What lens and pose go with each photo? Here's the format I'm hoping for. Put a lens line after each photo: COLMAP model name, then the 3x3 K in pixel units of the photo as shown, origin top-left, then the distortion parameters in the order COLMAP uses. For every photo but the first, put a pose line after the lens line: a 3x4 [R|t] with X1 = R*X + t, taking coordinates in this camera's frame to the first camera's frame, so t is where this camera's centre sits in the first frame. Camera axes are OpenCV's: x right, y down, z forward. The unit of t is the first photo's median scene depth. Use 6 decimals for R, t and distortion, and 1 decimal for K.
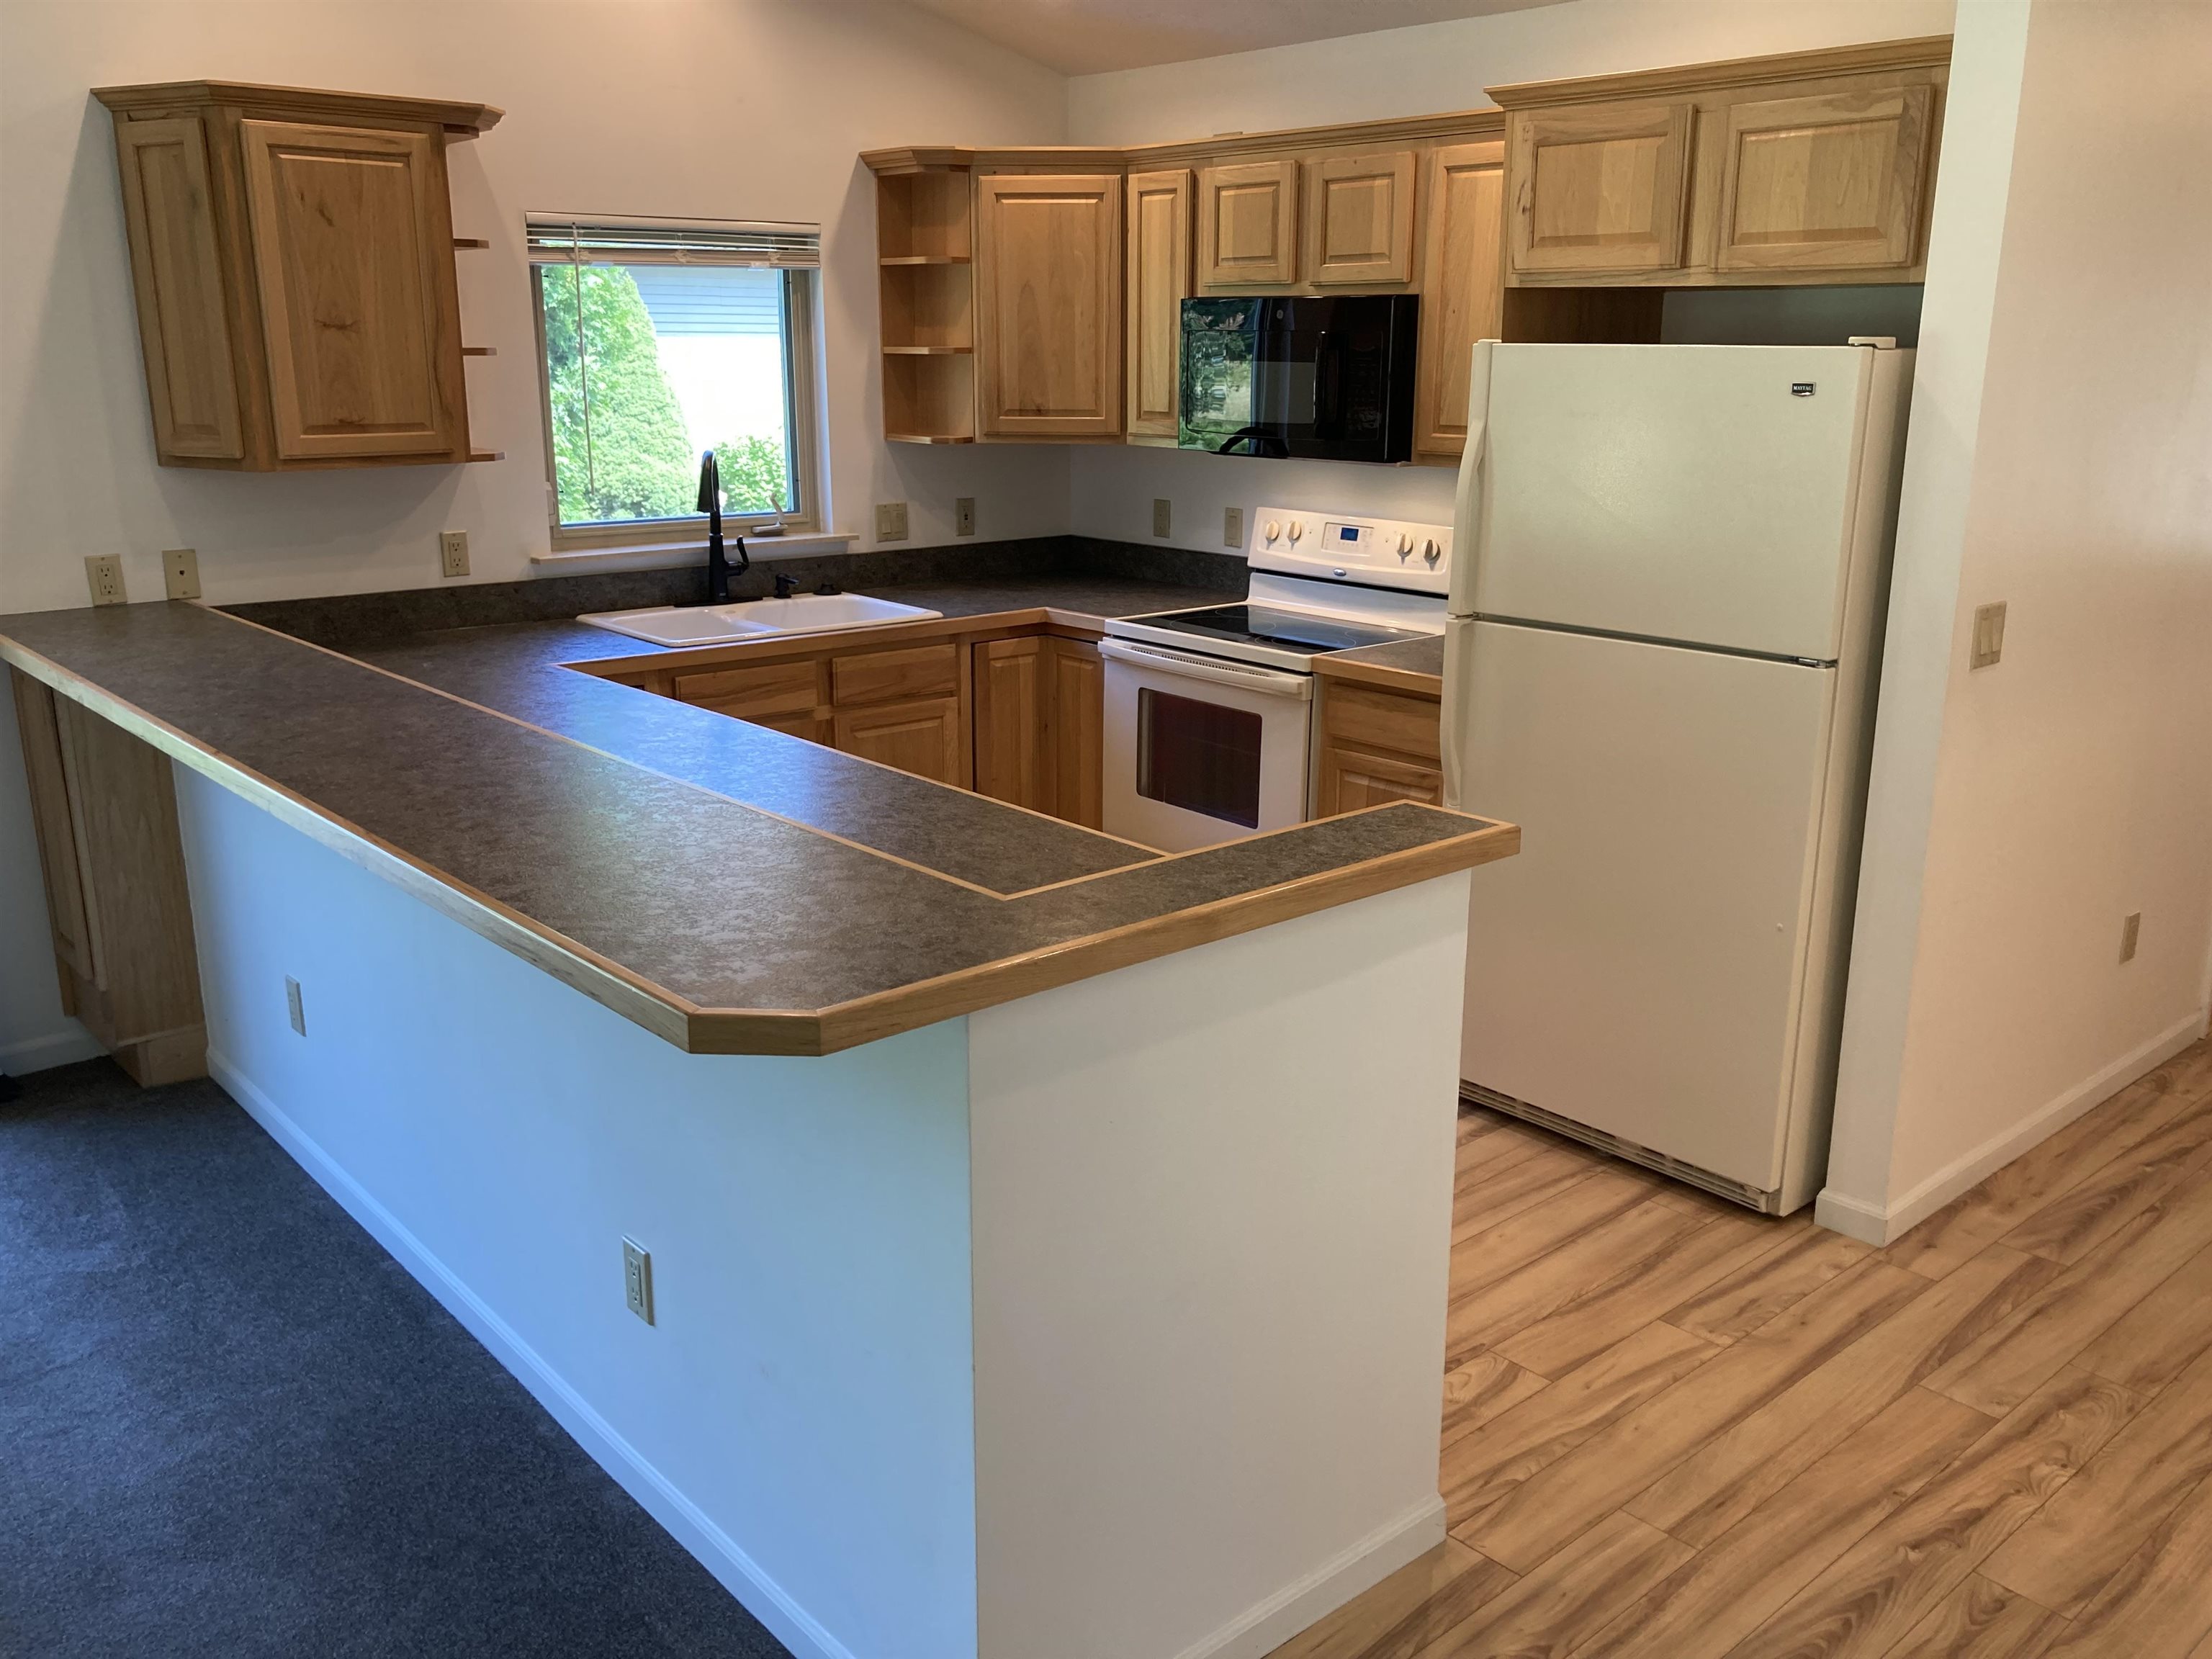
lens RADIAL K [[1807.7, 0, 1106.0], [0, 1807.7, 829.5], [0, 0, 1]] dist [0.165652, -0.442917]
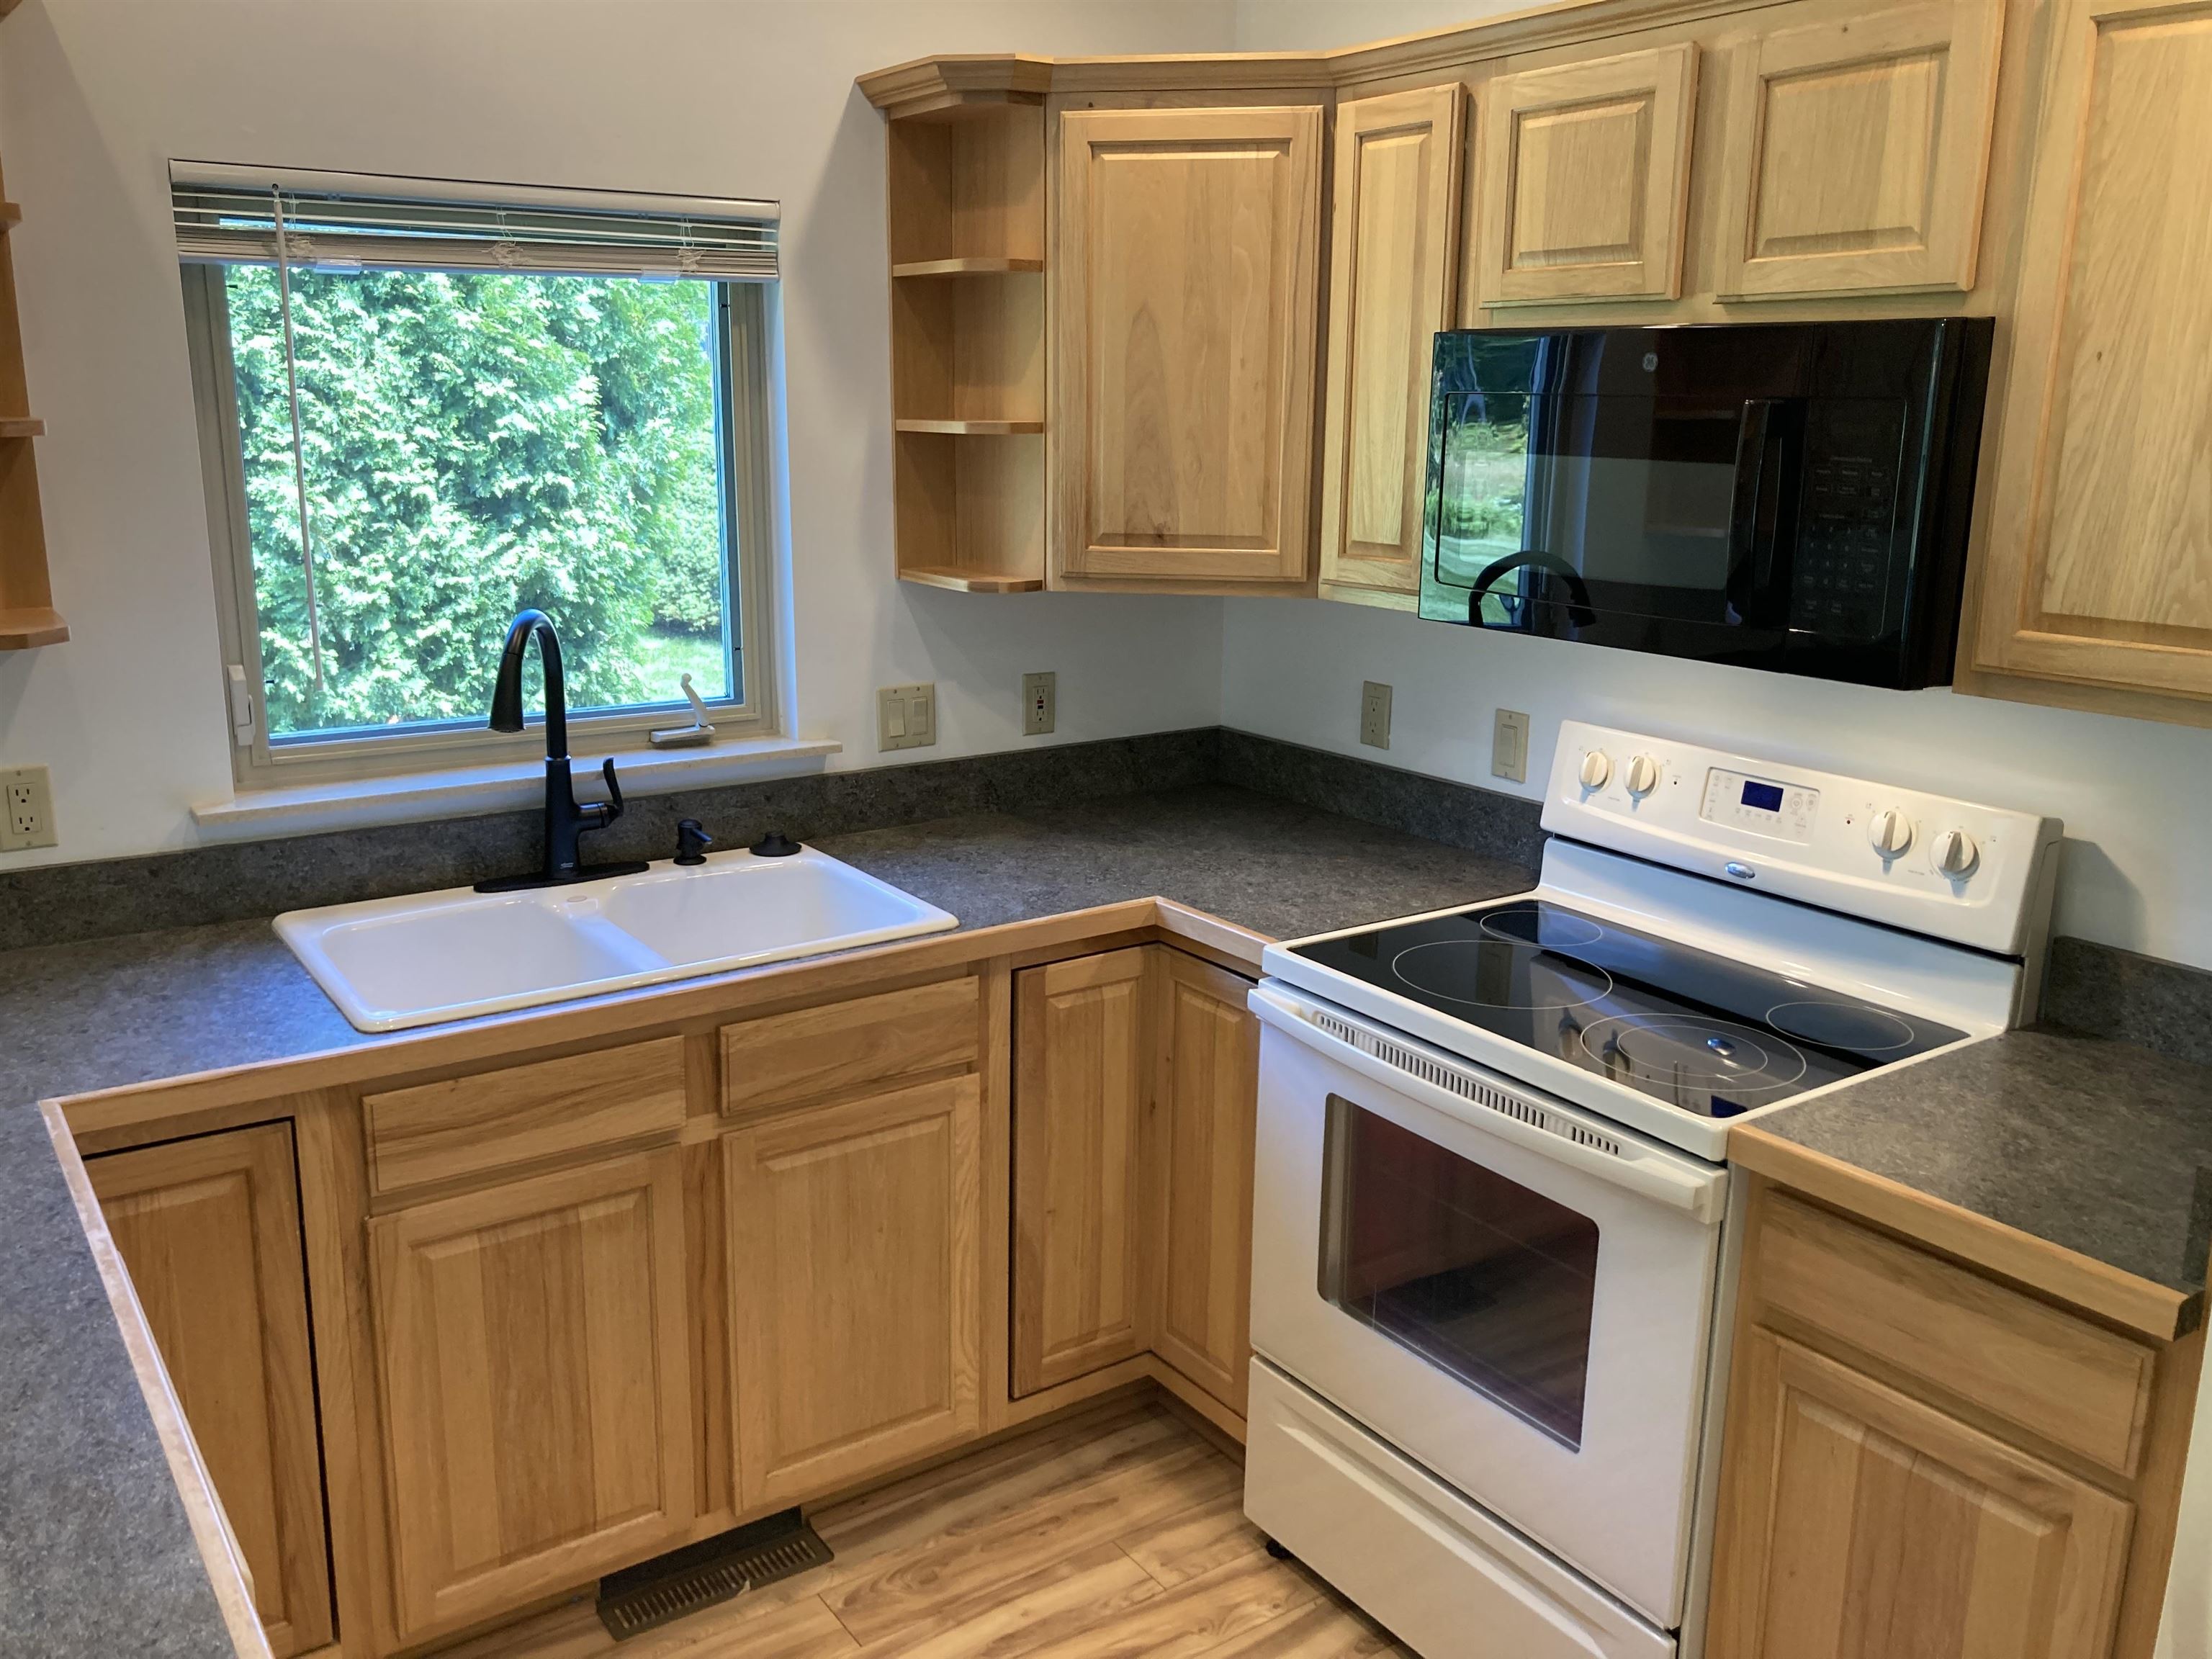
lens RADIAL K [[1806.4, 0, 1106.0], [0, 1806.4, 829.5], [0, 0, 1]] dist [0.094639, -0.140226]
pose [[0.994187, 0.031522, -0.102954, 0.006420], [-0.034425, 0.999055, -0.026537, -0.128975], [0.102020, 0.029927, 0.994332, 0.466757]]
